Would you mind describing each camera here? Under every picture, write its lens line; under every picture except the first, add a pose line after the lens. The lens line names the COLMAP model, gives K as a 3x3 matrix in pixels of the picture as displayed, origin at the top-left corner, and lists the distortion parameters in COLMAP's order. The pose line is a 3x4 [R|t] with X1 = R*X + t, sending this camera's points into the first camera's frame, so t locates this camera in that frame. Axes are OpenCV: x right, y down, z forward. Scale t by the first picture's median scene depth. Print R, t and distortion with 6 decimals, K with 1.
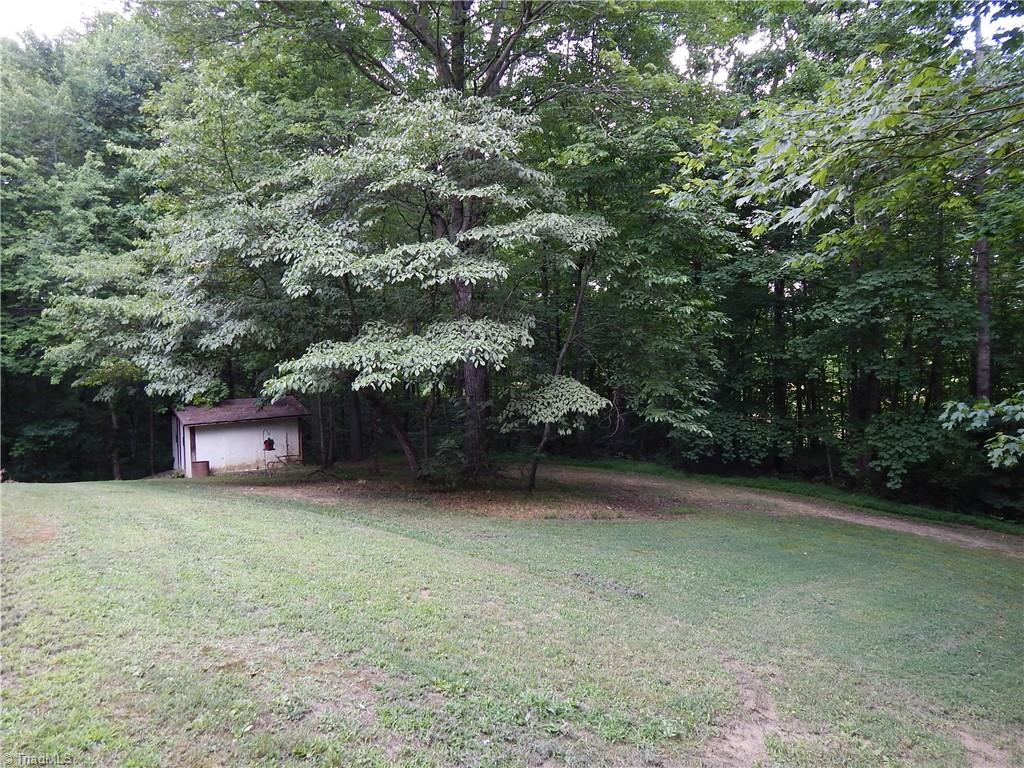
lens RADIAL K [[674.2, 0, 512.3], [0, 674.2, 377.2], [0, 0, 1]] dist [0.003006, -0.004490]
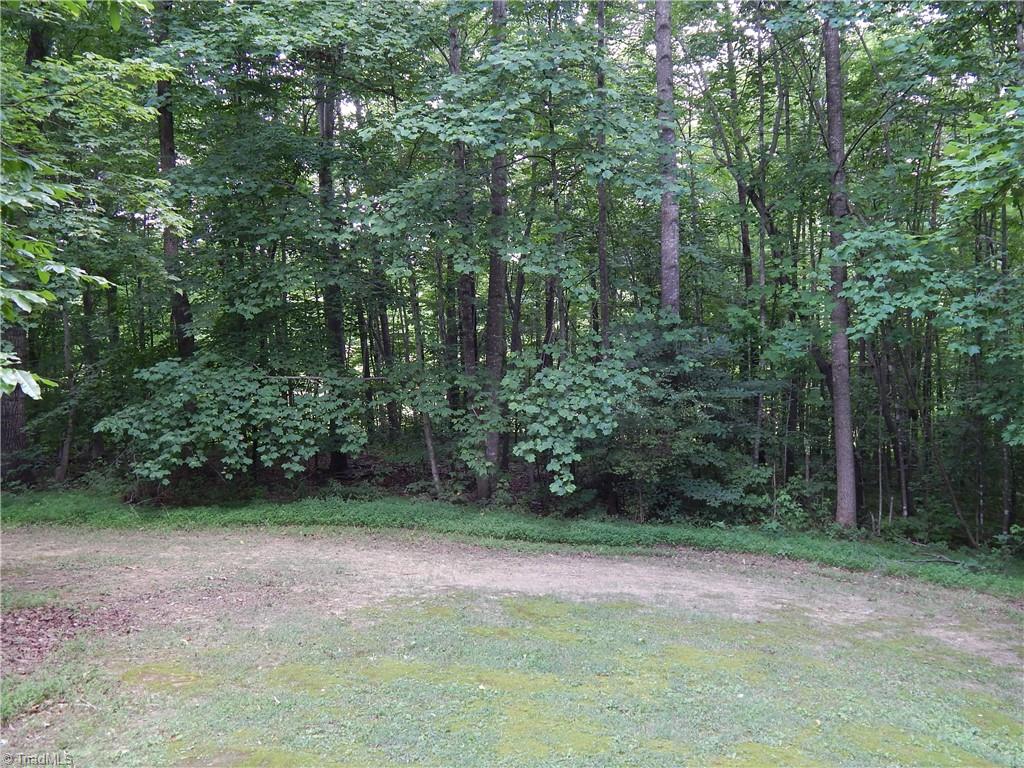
lens RADIAL K [[920.0, 0, 513.4], [0, 920.0, 382.0], [0, 0, 1]] dist [0.001248, 0.000591]
pose [[0.842893, -0.055980, 0.535162, 0.166177], [0.039480, 0.998327, 0.042247, 0.048971], [-0.536631, -0.014482, 0.843693, 0.419394]]
